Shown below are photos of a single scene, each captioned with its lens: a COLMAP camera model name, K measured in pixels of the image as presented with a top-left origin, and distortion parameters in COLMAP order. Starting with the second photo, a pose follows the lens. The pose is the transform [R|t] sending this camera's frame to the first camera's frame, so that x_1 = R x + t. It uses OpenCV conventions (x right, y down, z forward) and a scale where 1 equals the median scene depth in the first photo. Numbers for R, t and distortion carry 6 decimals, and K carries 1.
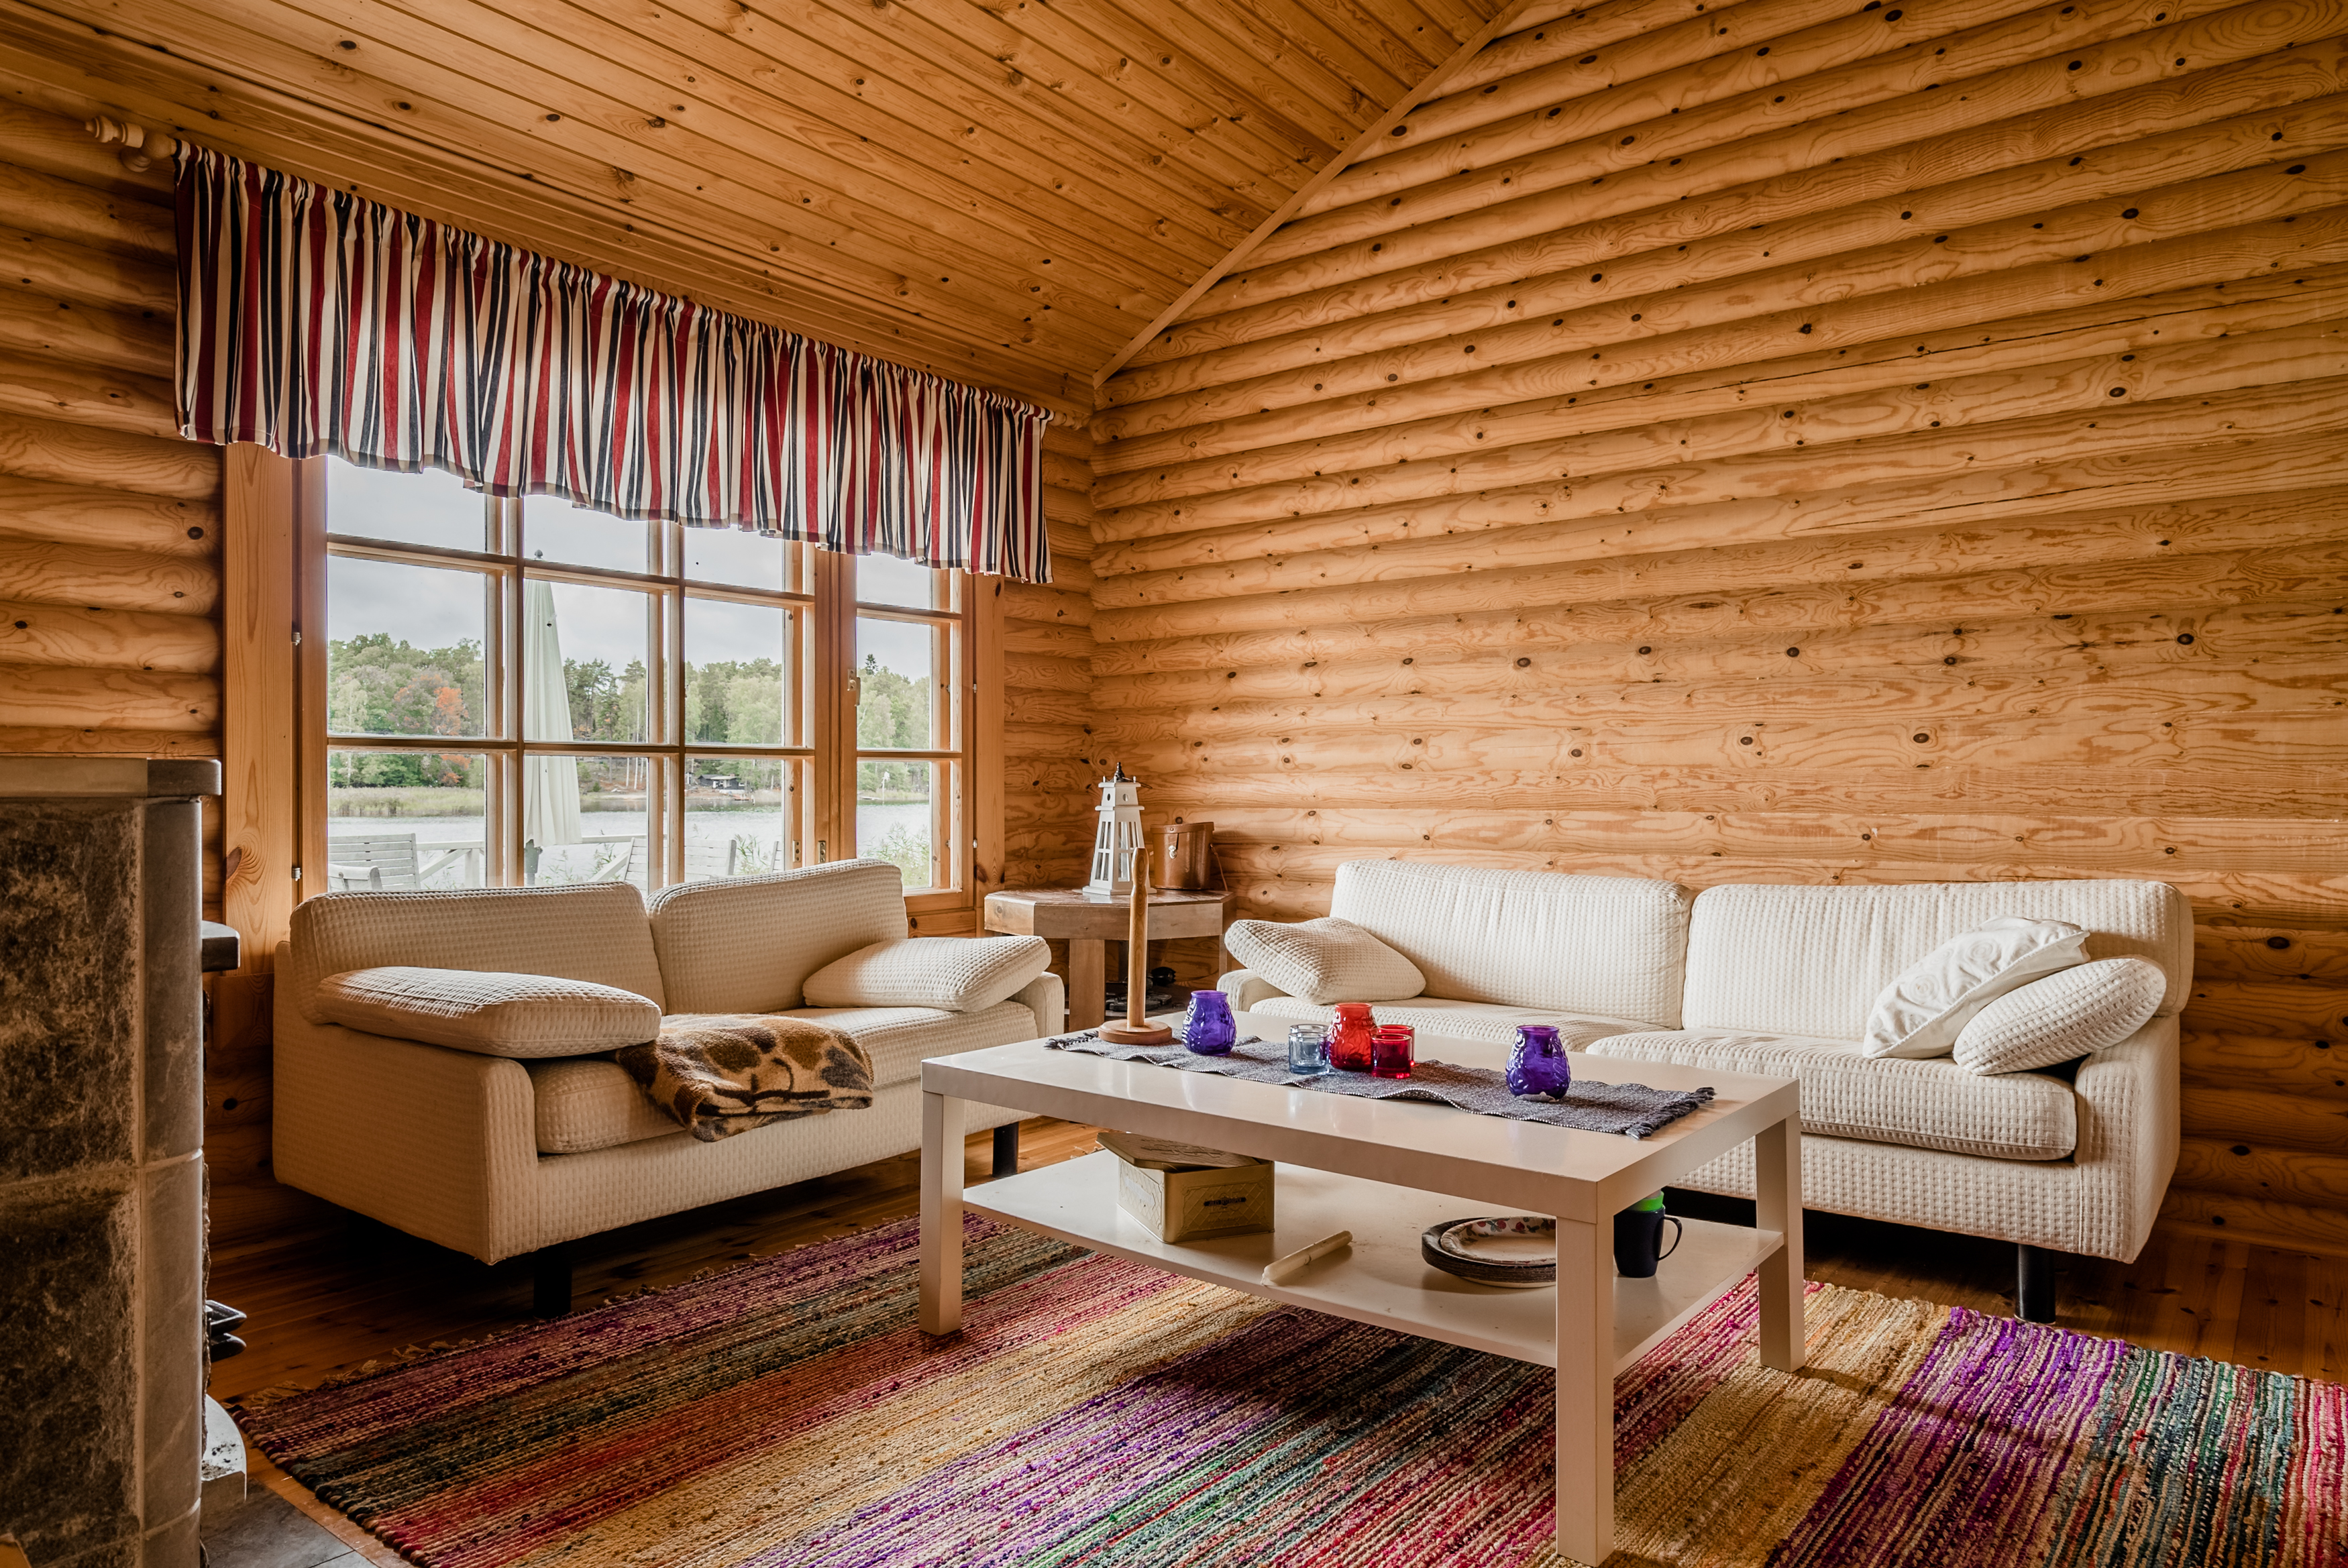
lens RADIAL K [[1509.9, 0, 1172.1], [0, 1509.9, 790.8], [0, 0, 1]] dist [0.003658, 0.000459]
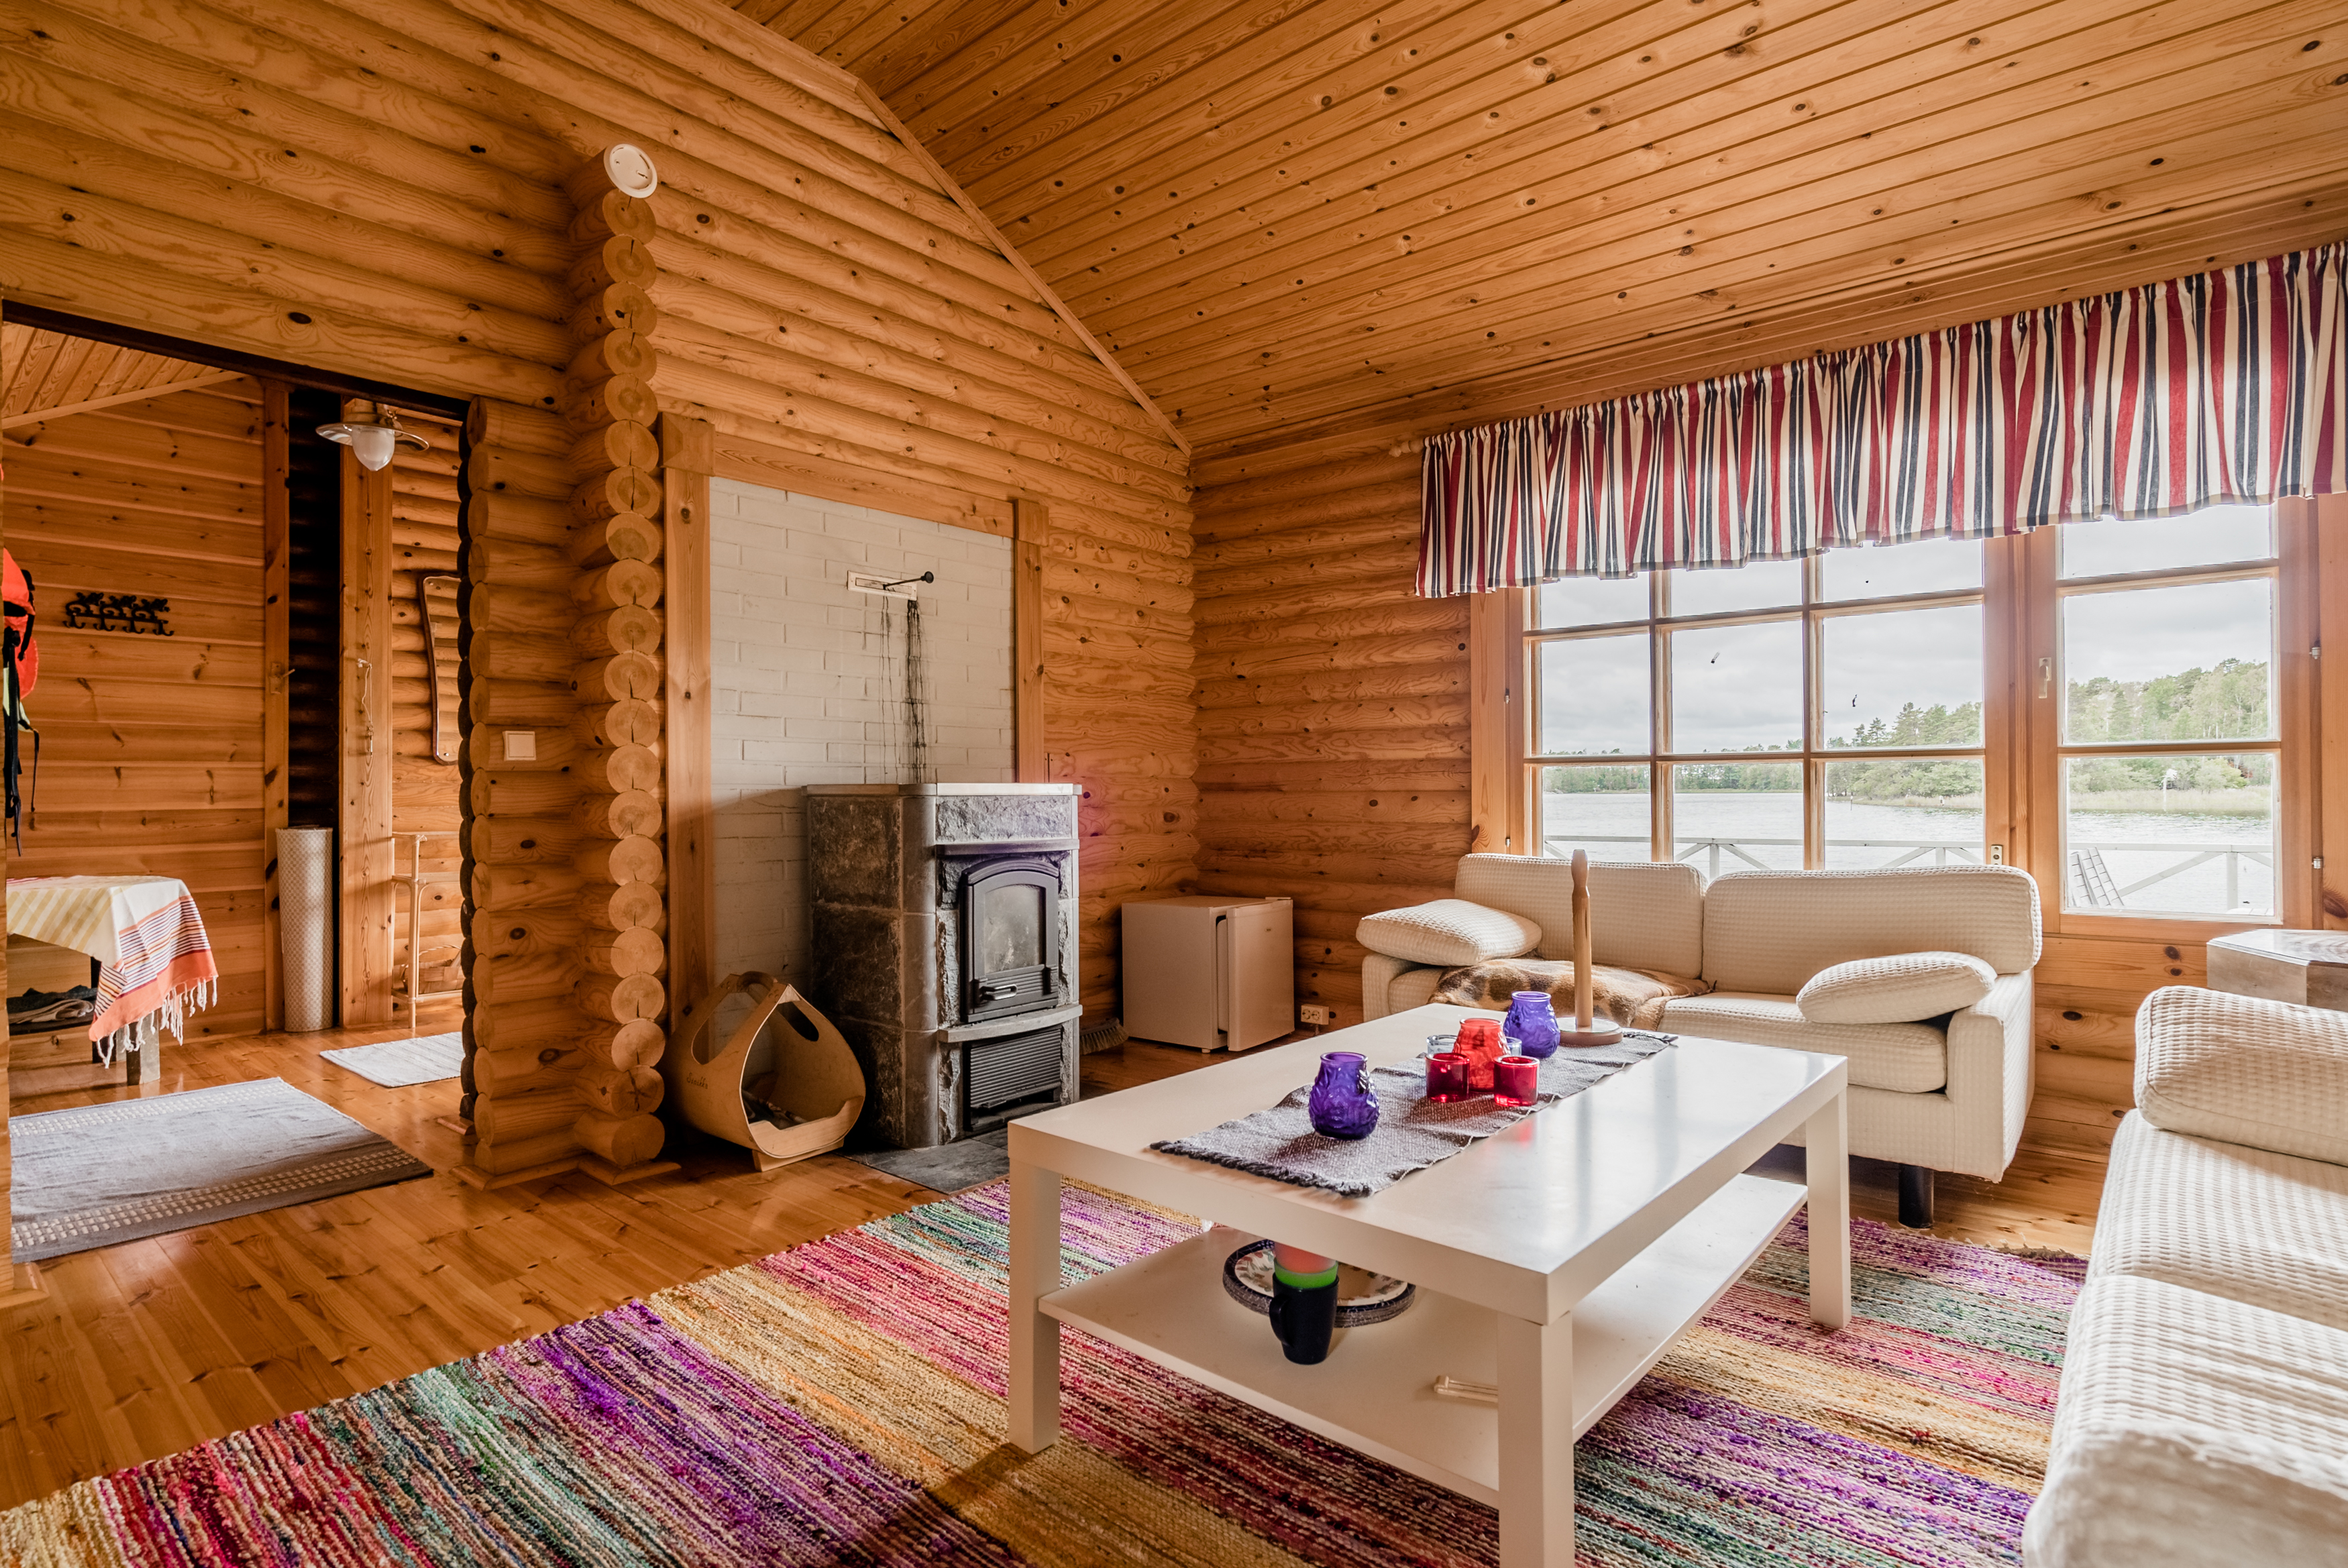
lens RADIAL K [[1191.8, 0, 1168.4], [0, 1191.8, 788.4], [0, 0, 1]] dist [0.004476, 0.000820]
pose [[-0.071035, -0.003551, -0.997468, 0.643006], [0.001510, 0.999992, -0.003667, -0.000183], [0.997473, -0.001767, -0.071029, 0.630560]]
